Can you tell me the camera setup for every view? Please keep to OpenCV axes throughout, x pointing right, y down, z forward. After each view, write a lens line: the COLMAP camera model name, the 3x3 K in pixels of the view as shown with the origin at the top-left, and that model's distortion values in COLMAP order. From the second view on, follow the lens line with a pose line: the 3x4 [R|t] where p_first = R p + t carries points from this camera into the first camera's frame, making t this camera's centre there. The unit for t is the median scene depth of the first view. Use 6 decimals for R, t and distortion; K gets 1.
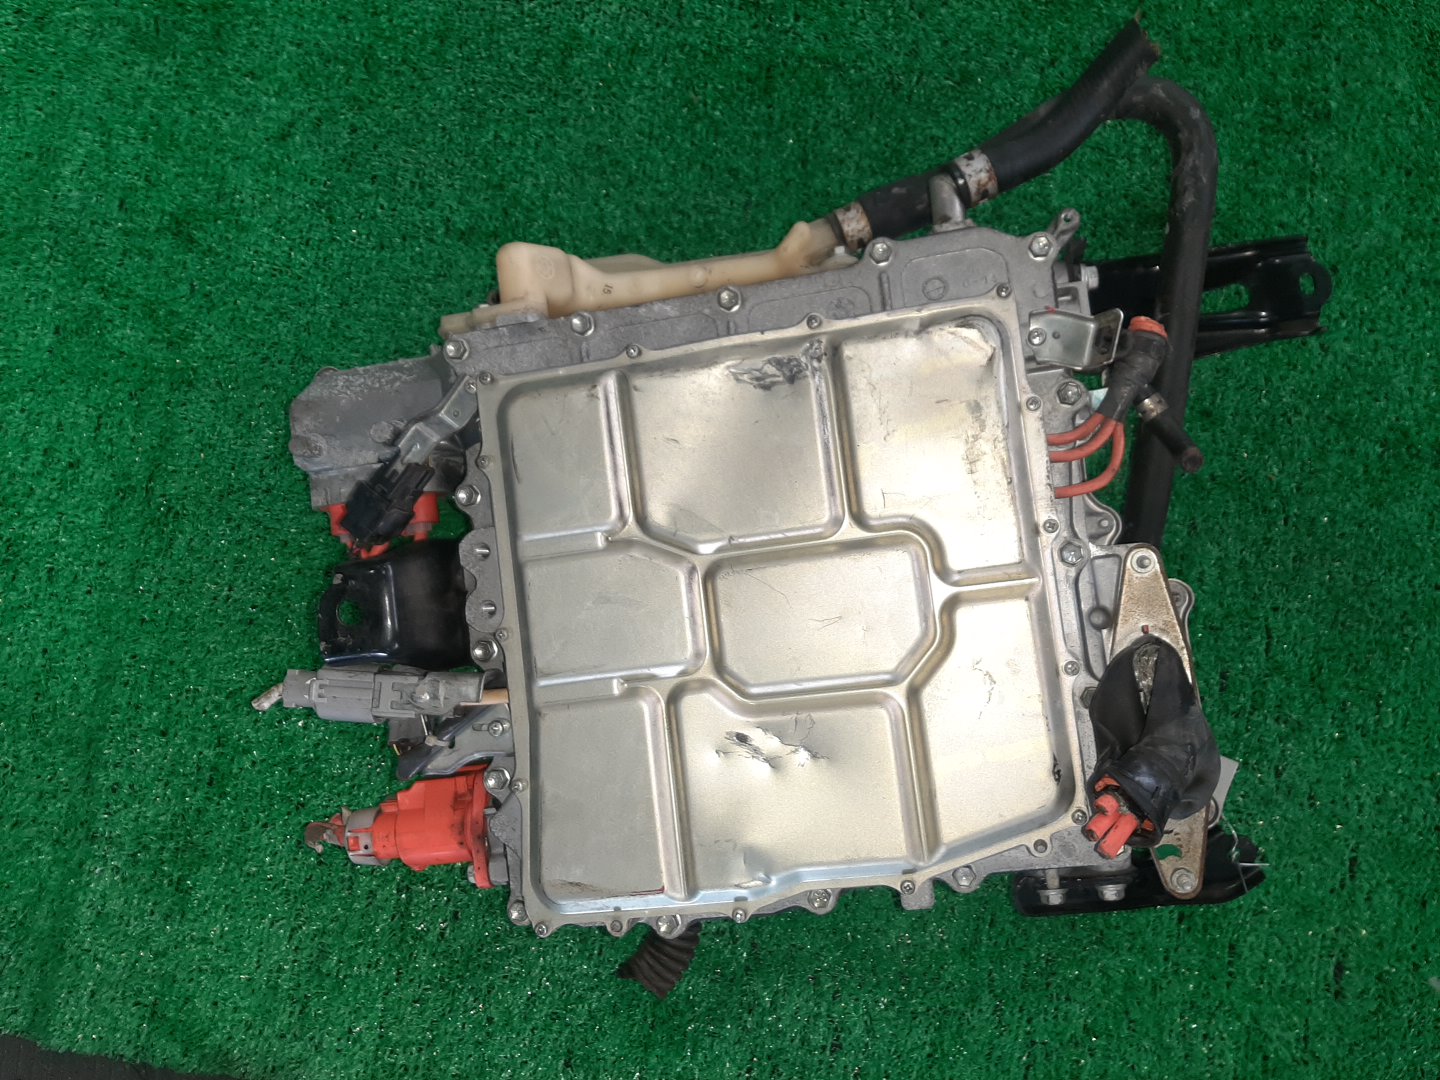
lens RADIAL K [[1092.5, 0, 716.1], [0, 1092.5, 535.6], [0, 0, 1]] dist [0.053996, -0.034382]
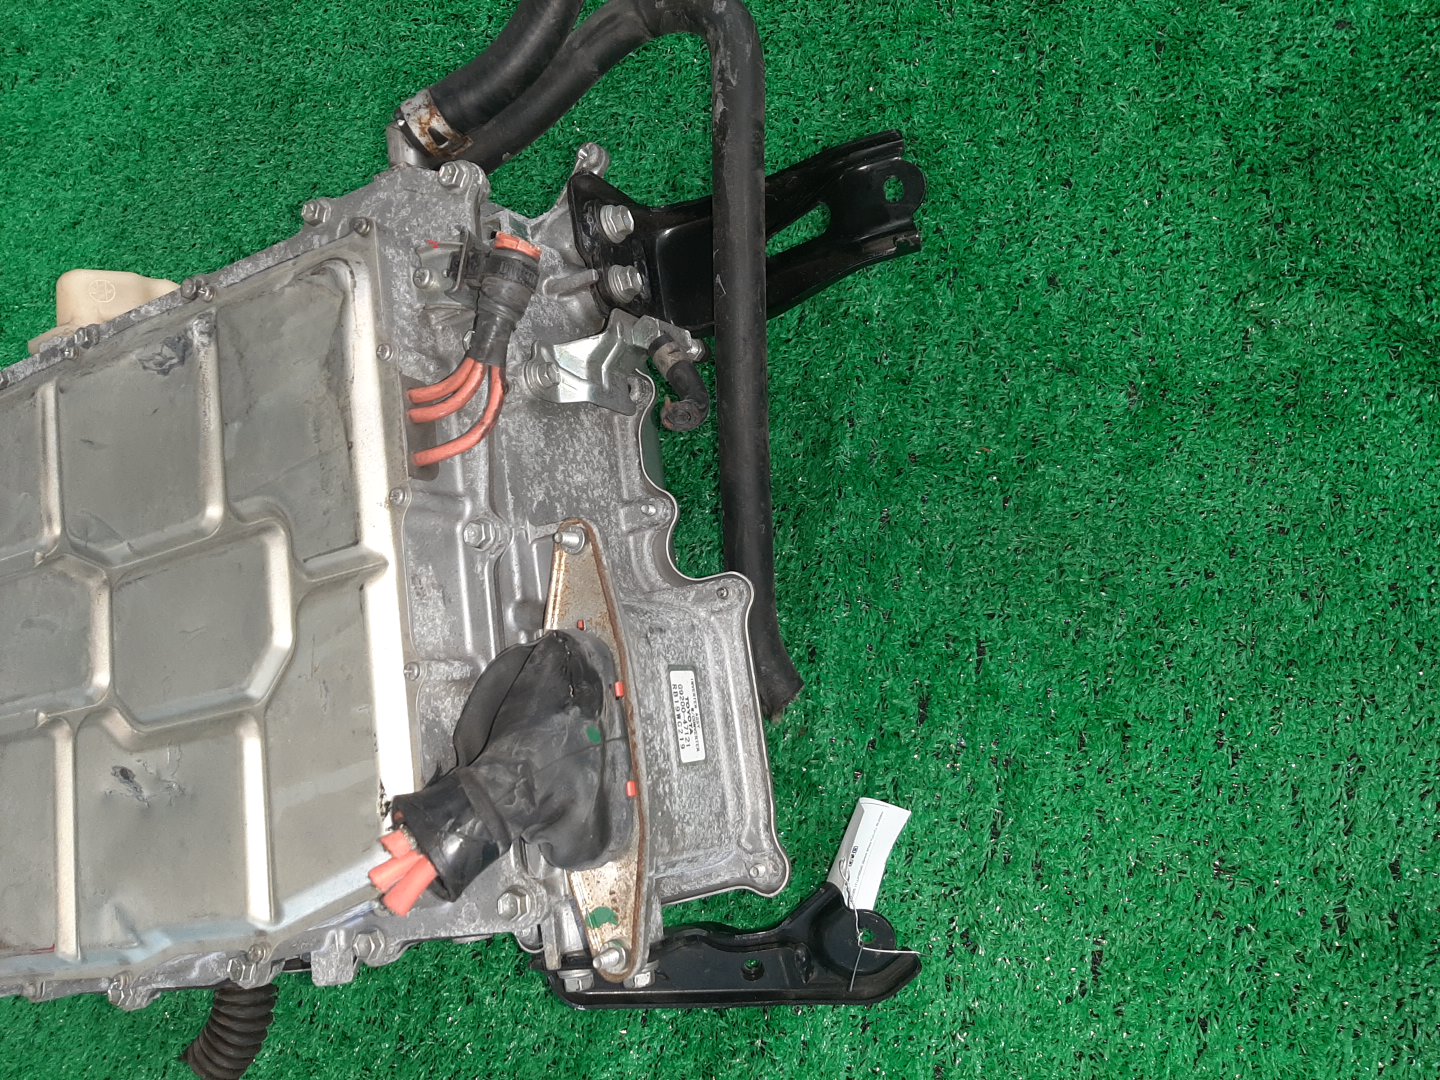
lens RADIAL K [[1092.5, 0, 720.5], [0, 1092.5, 541.5], [0, 0, 1]] dist [0.053996, -0.034382]
pose [[0.955818, -0.067775, -0.286038, 0.552137], [0.040690, 0.994195, -0.099601, 0.083770], [0.291128, 0.083561, 0.953028, 0.214345]]
